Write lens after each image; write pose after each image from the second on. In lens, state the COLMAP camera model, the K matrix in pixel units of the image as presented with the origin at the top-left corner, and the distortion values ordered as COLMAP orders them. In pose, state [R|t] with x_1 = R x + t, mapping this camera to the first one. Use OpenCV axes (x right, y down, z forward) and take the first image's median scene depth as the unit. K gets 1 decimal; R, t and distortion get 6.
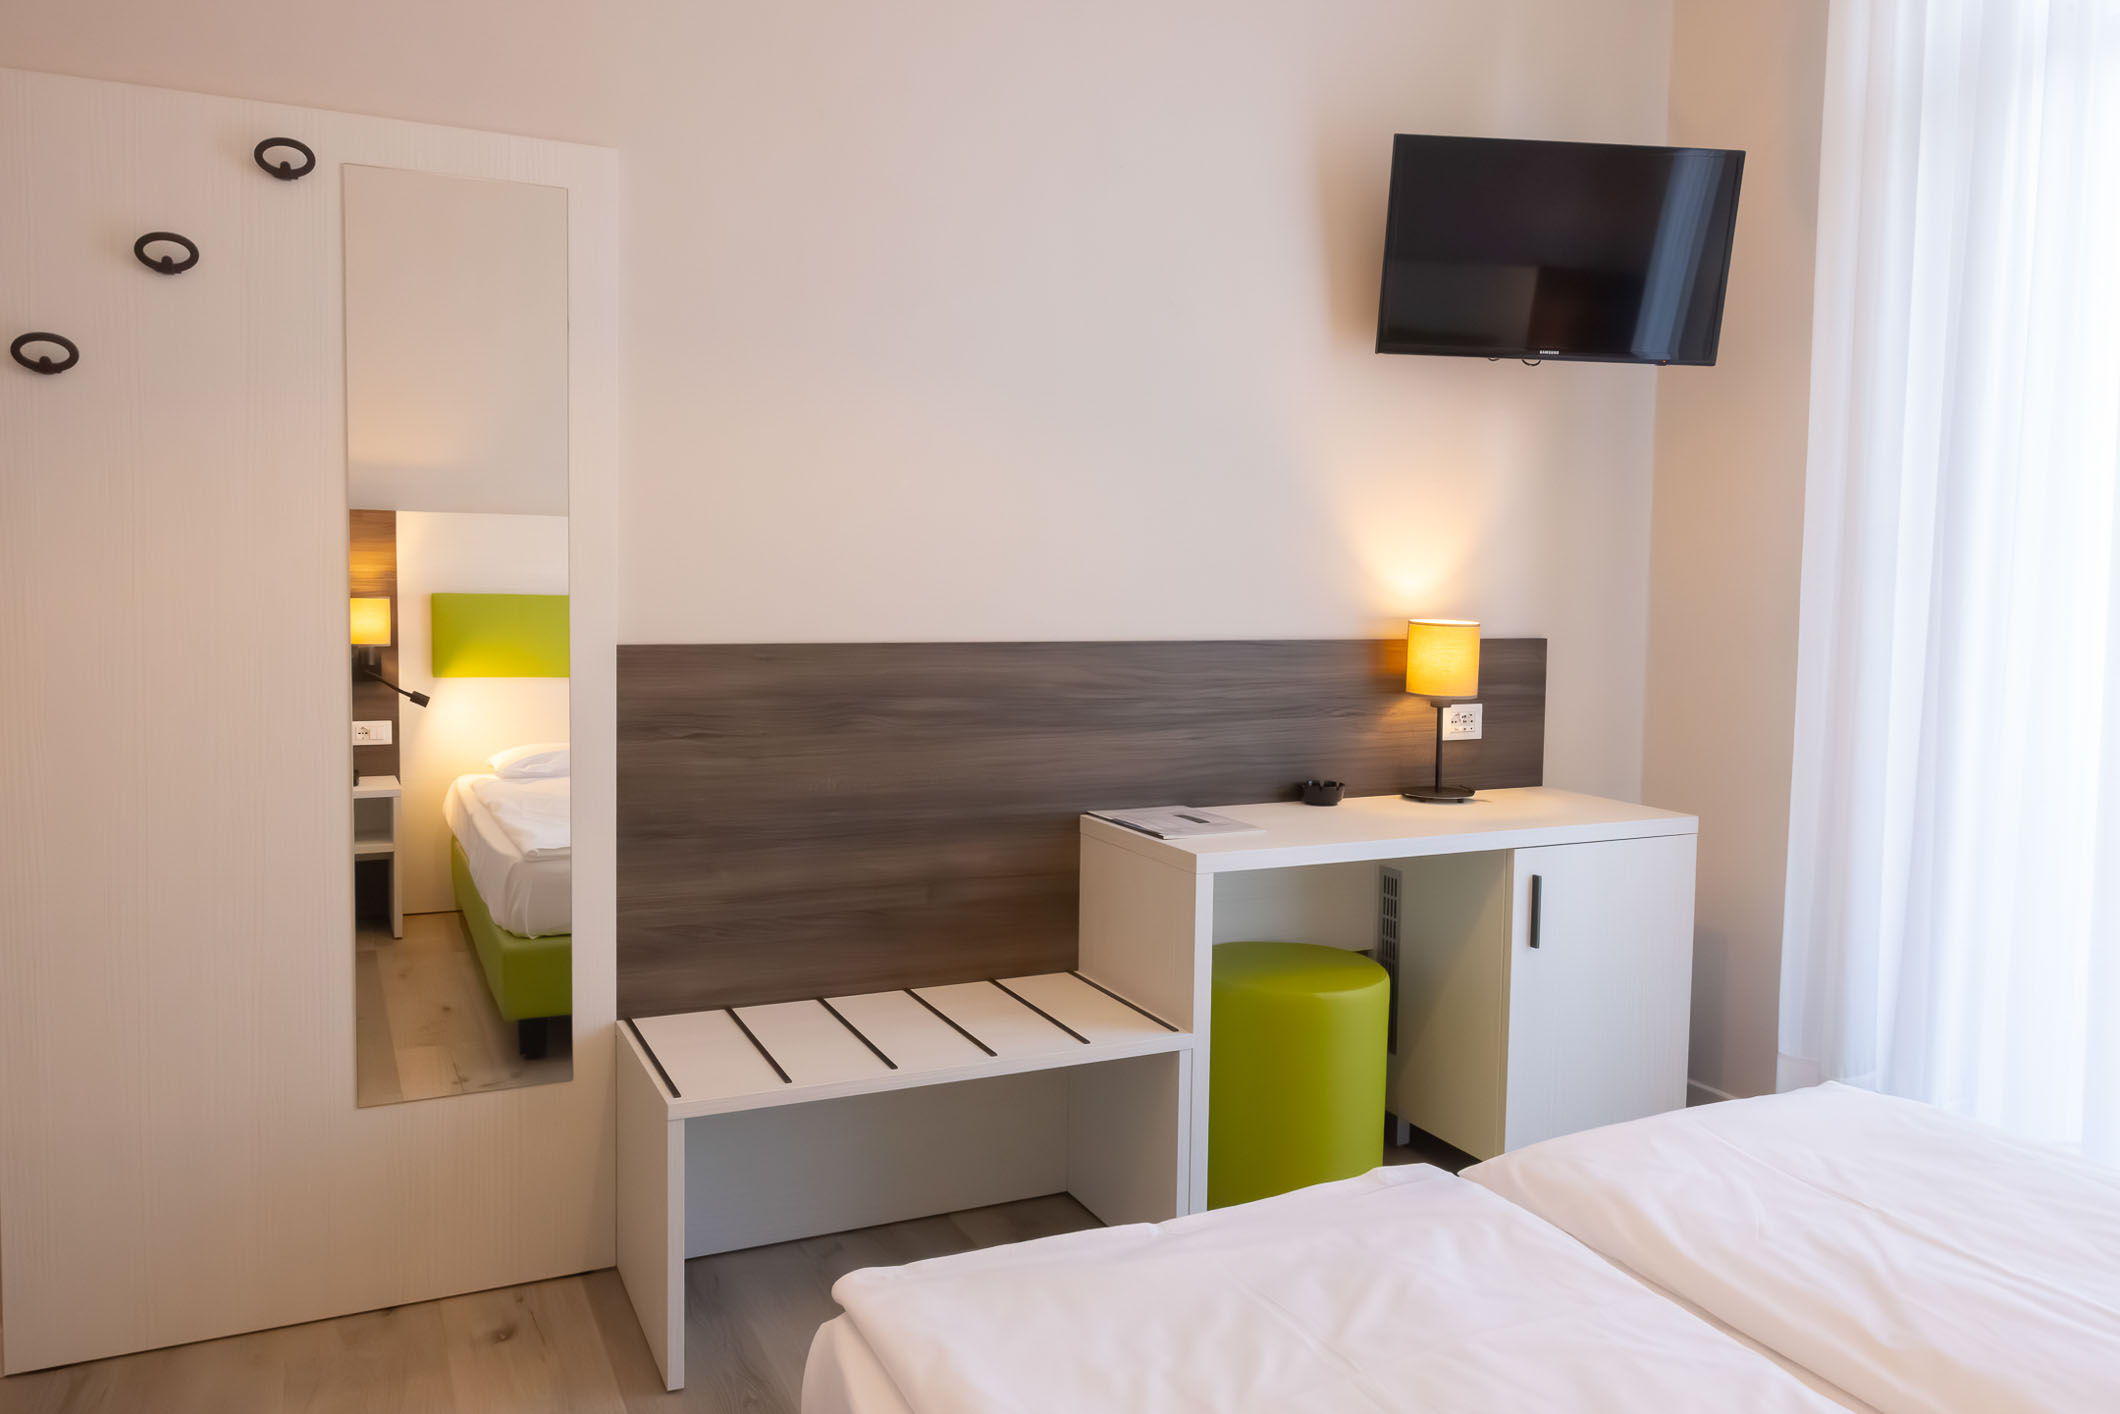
lens RADIAL K [[1565.3, 0, 1060.0], [0, 1565.3, 707.0], [0, 0, 1]] dist [0.004658, 0.001003]
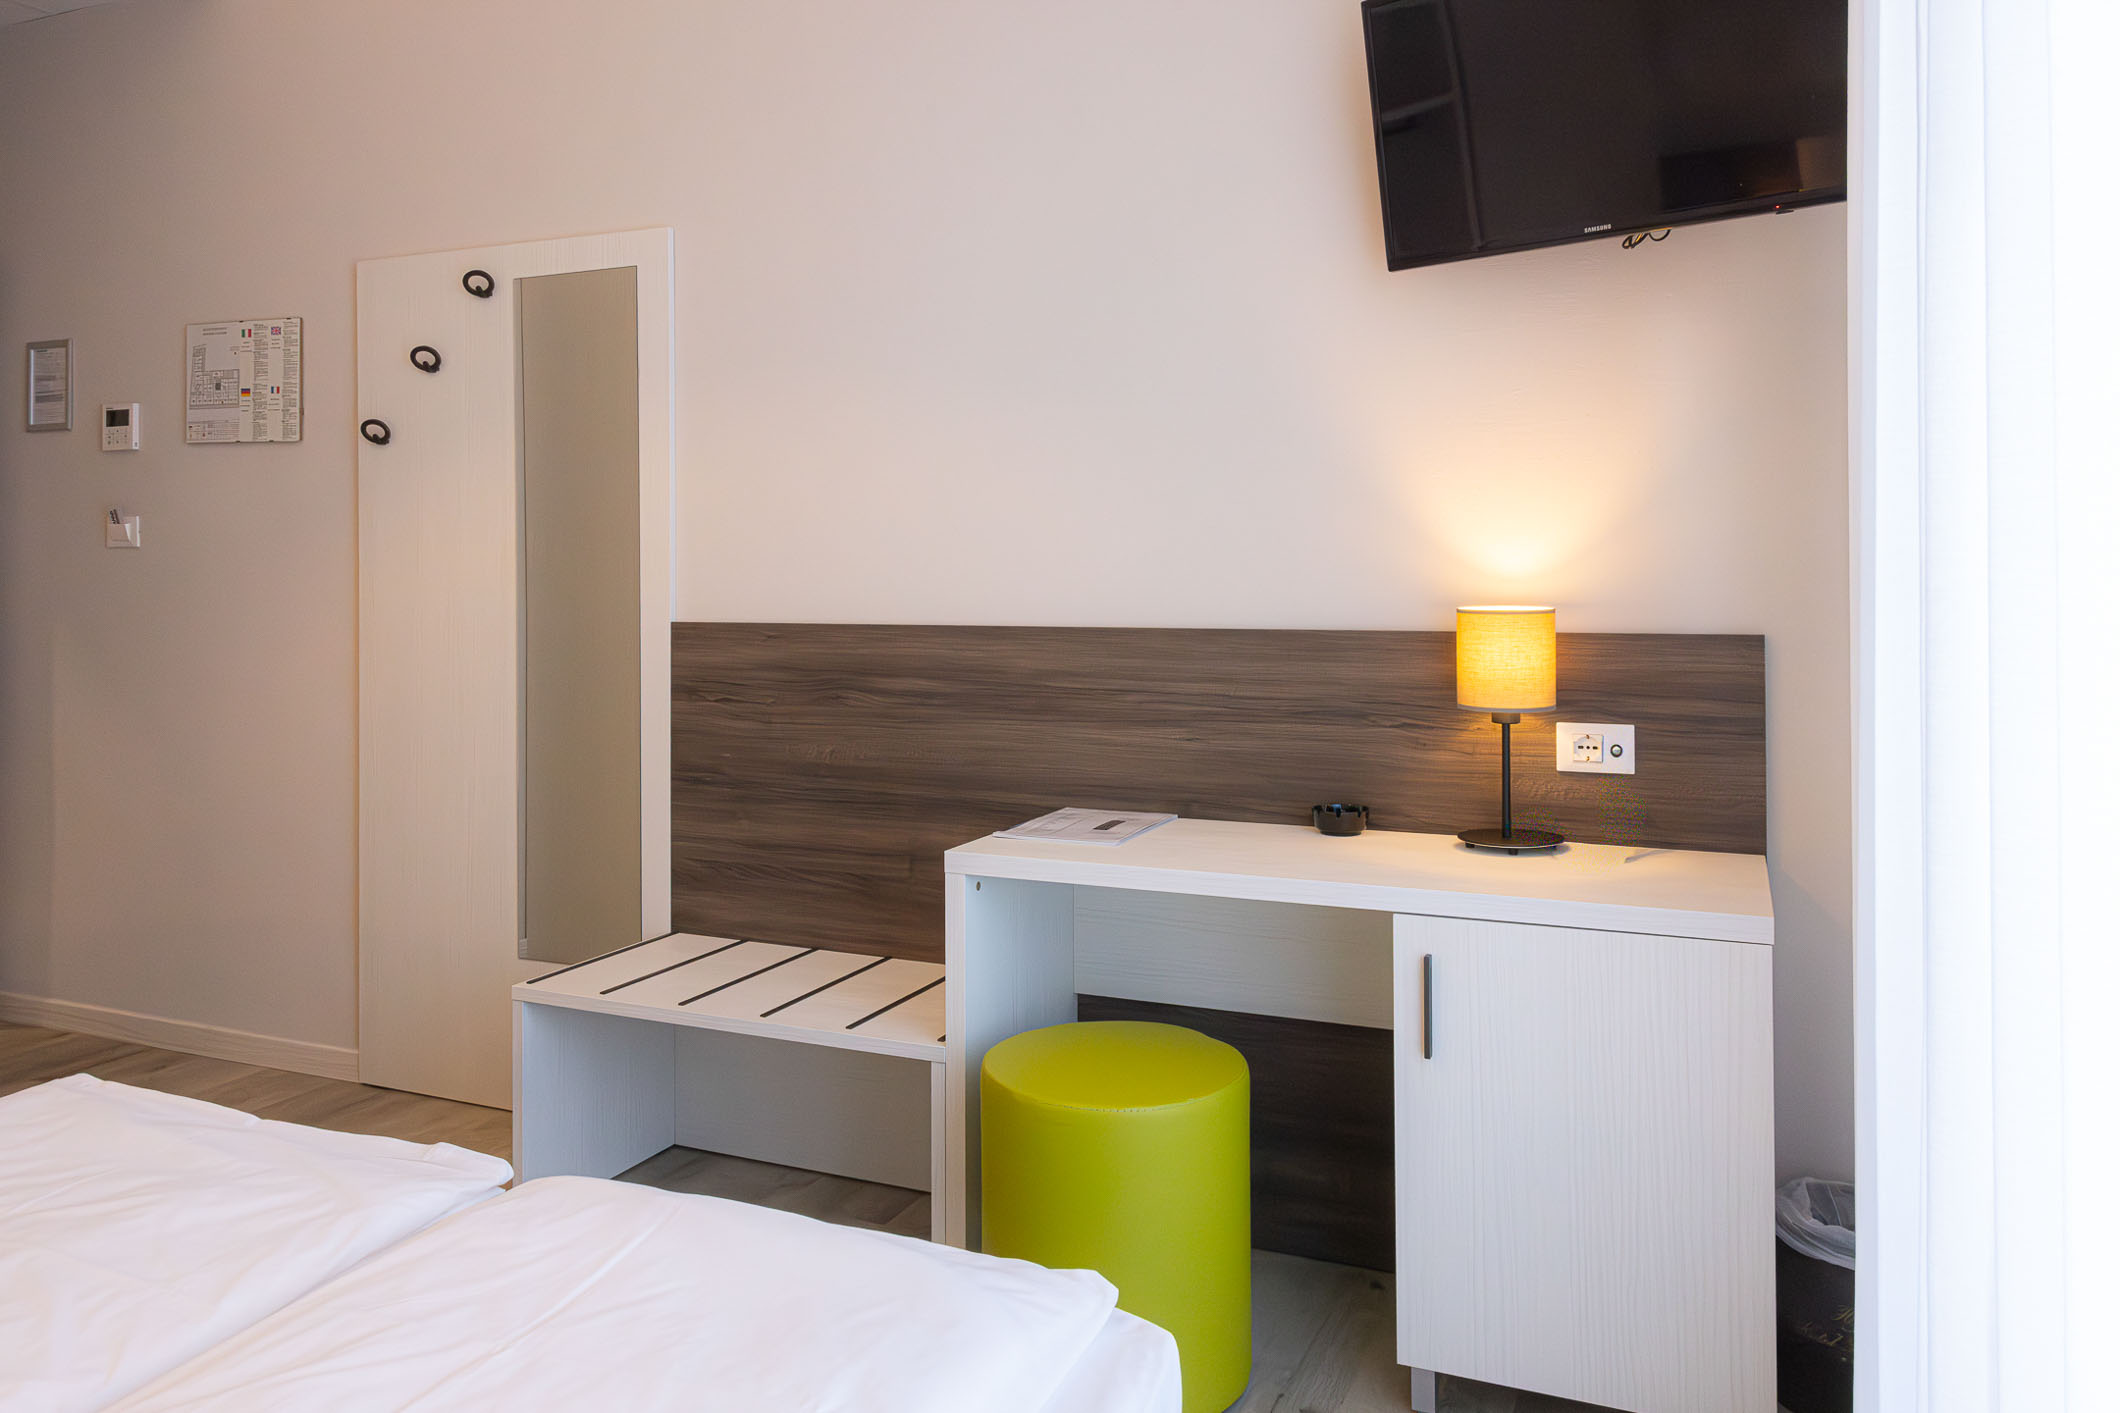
lens RADIAL K [[1542.3, 0, 1056.4], [0, 1542.3, 585.3], [0, 0, 1]] dist [-0.002358, -0.002277]
pose [[0.655825, -0.005056, -0.754896, 0.742219], [-0.050506, 0.997443, -0.050559, -0.020085], [0.753222, 0.071285, 0.653892, 0.389916]]
